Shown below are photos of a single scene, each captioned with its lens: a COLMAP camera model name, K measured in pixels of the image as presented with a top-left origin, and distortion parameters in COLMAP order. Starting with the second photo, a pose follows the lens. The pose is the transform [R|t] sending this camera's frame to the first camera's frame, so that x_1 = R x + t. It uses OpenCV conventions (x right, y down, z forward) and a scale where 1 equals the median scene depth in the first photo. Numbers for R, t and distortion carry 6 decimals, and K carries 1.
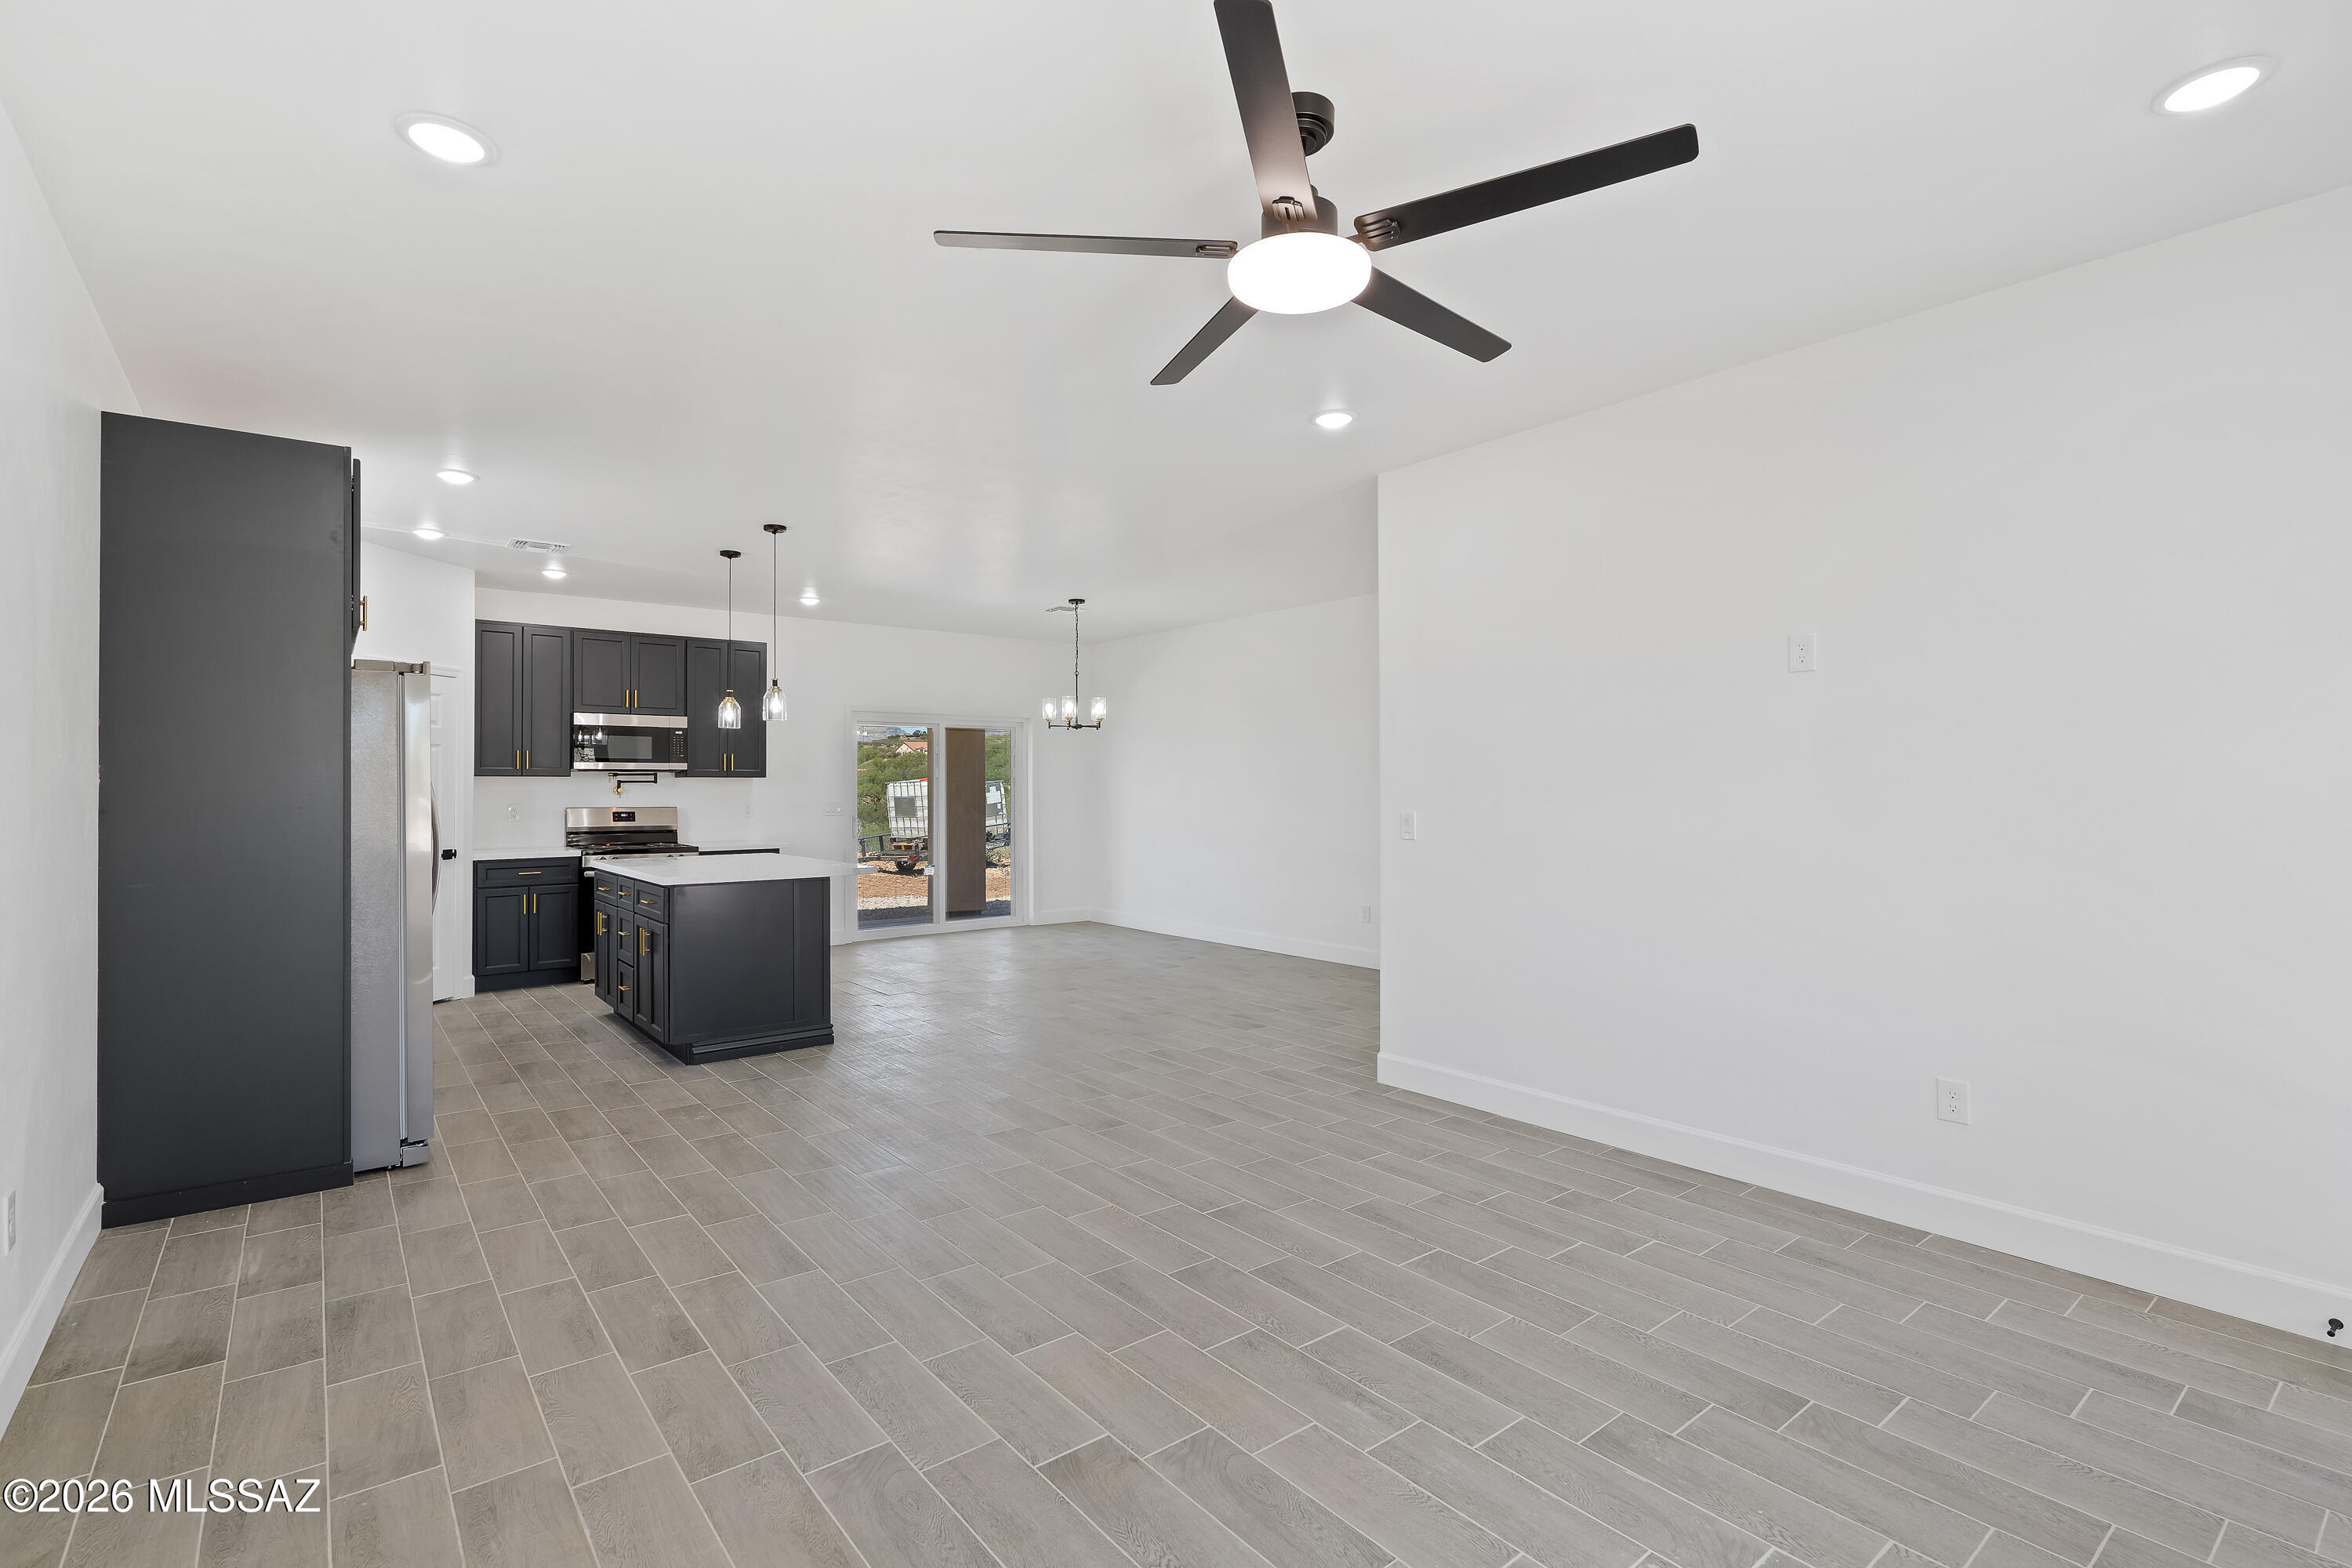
lens RADIAL K [[1075.0, 0, 1169.4], [0, 1075.0, 779.5], [0, 0, 1]] dist [-0.004384, 0.003039]
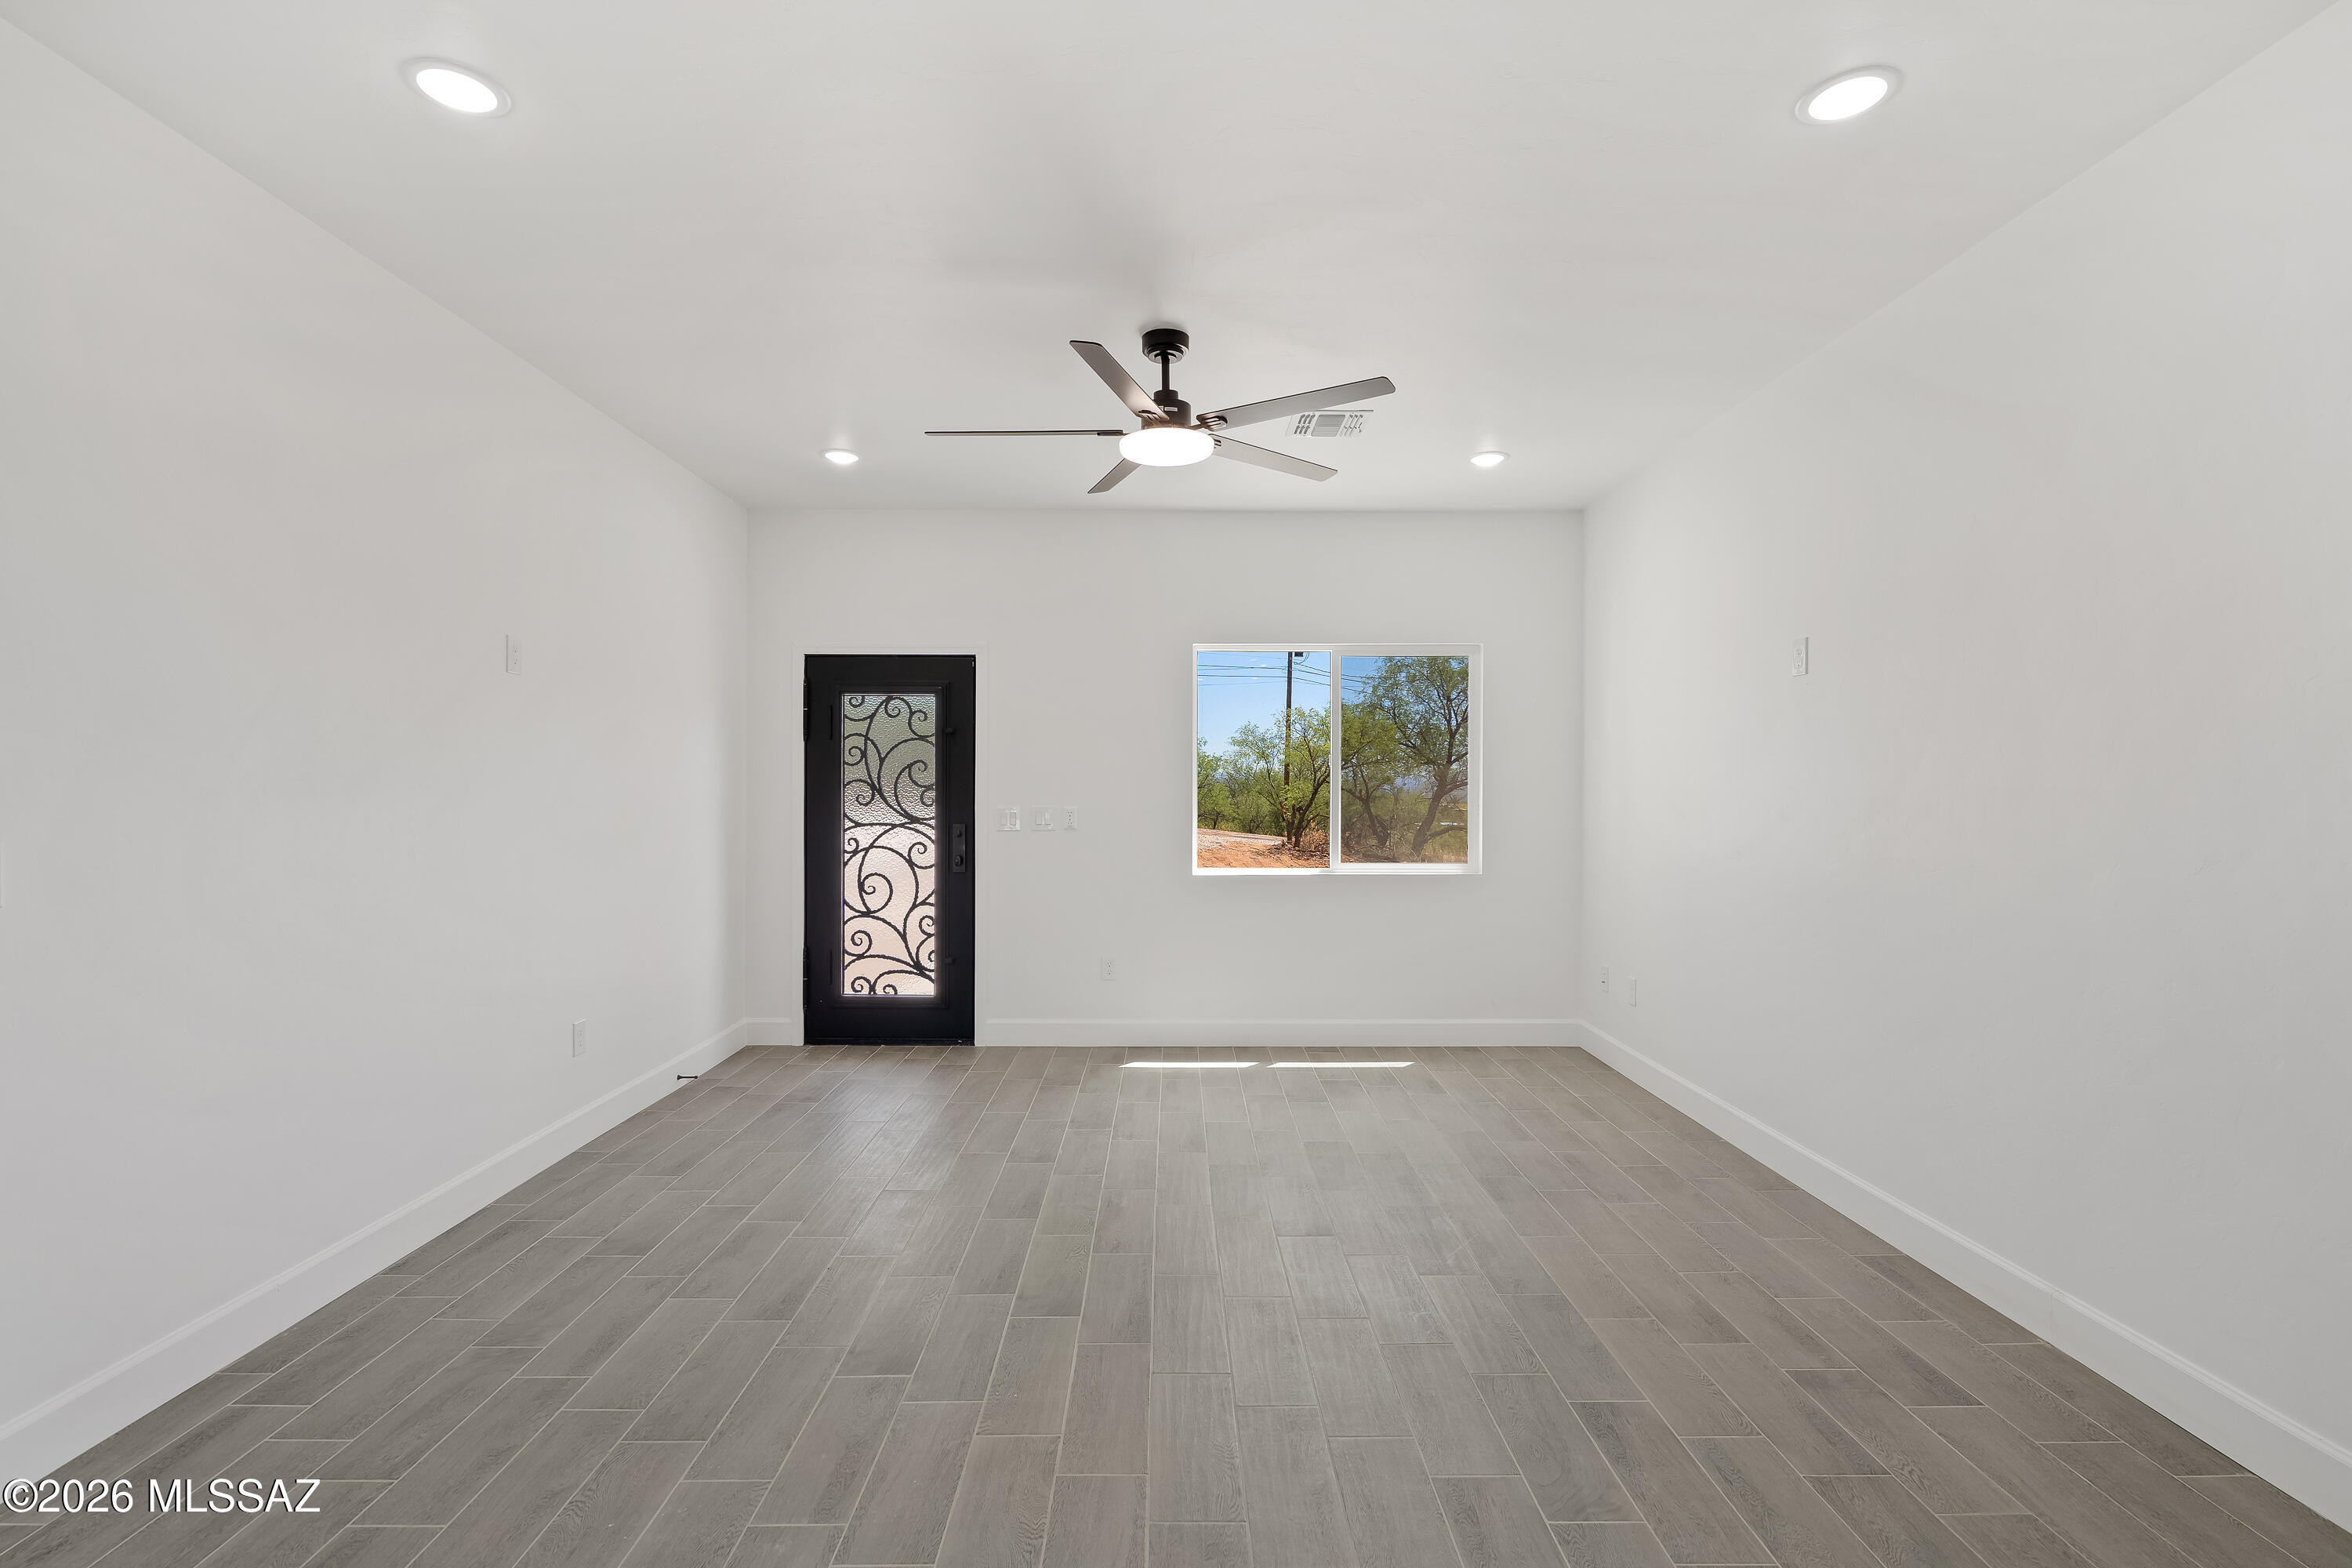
lens RADIAL K [[1075.0, 0, 1178.5], [0, 1075.0, 798.1], [0, 0, 1]] dist [-0.004384, 0.003039]
pose [[-0.785977, -0.004424, 0.618240, -0.262867], [-0.004530, 0.999989, 0.001397, 0.006767], [-0.618239, -0.001703, -0.785988, 0.692511]]
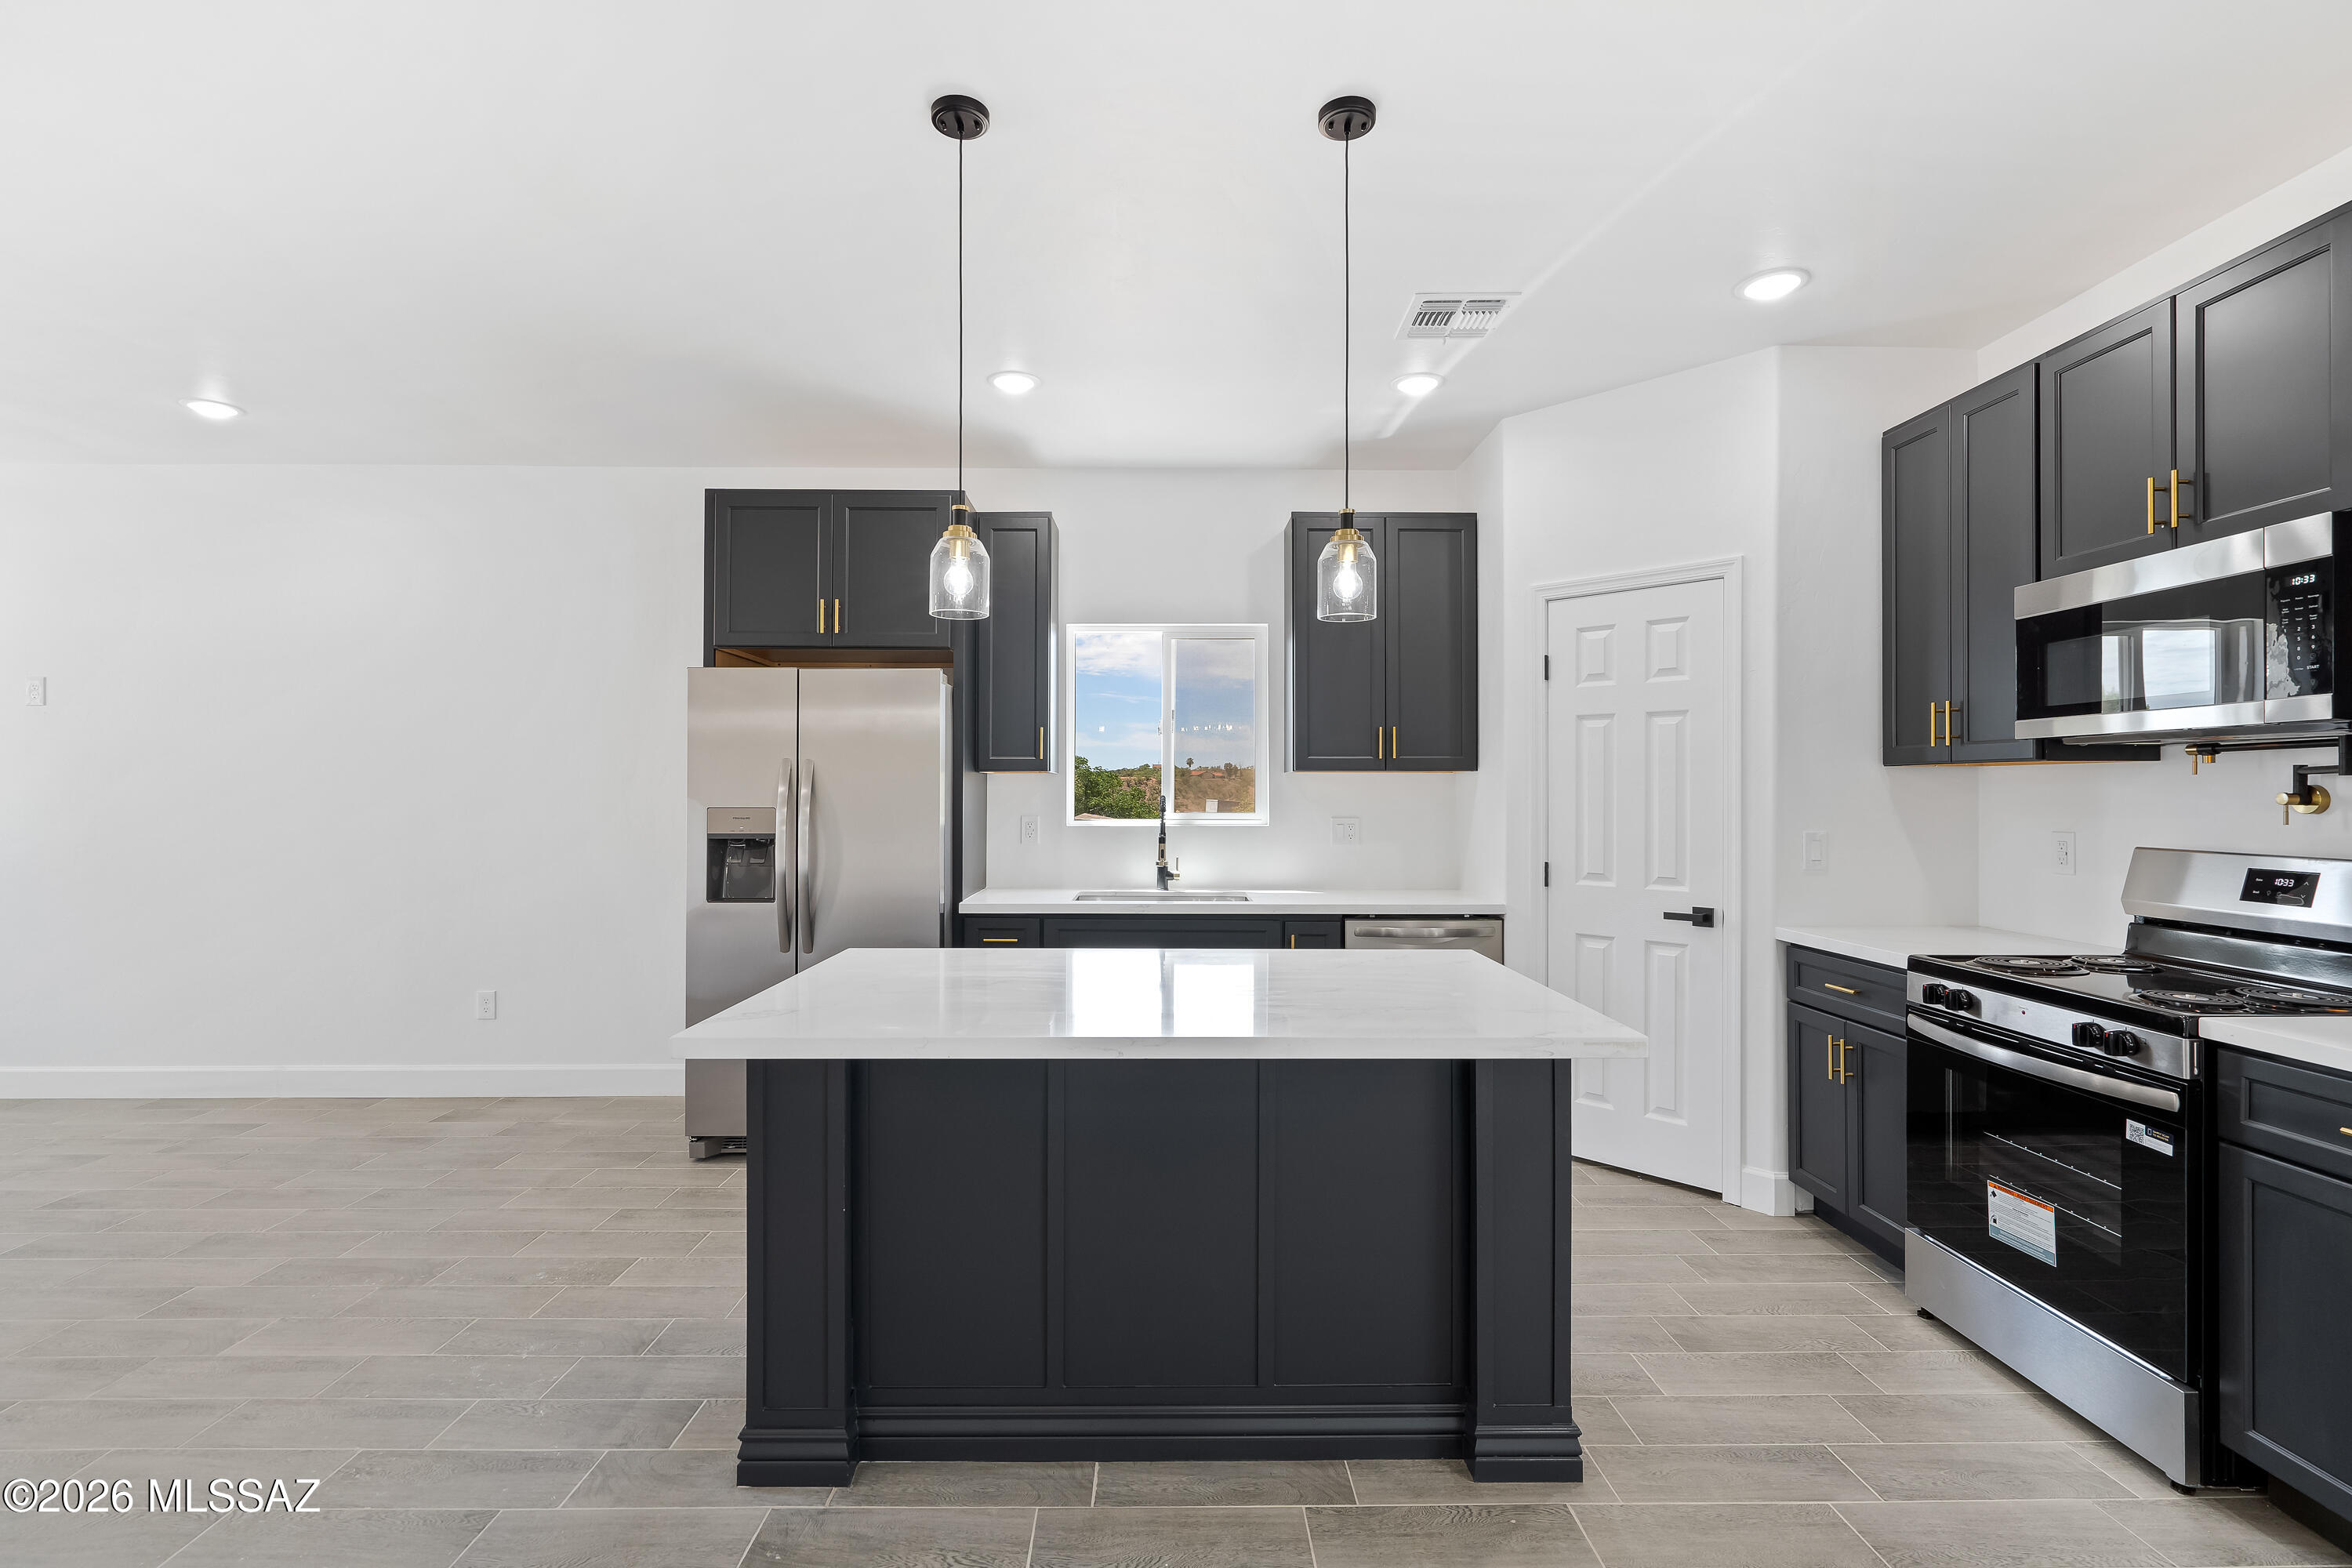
lens RADIAL K [[1075.0, 0, 1169.2], [0, 1075.0, 790.7], [0, 0, 1]] dist [-0.004384, 0.003039]
pose [[-0.616517, 0.001886, -0.787340, -0.089947], [0.007052, 0.999970, -0.003127, 0.007203], [0.787310, -0.007480, -0.616512, 1.064003]]
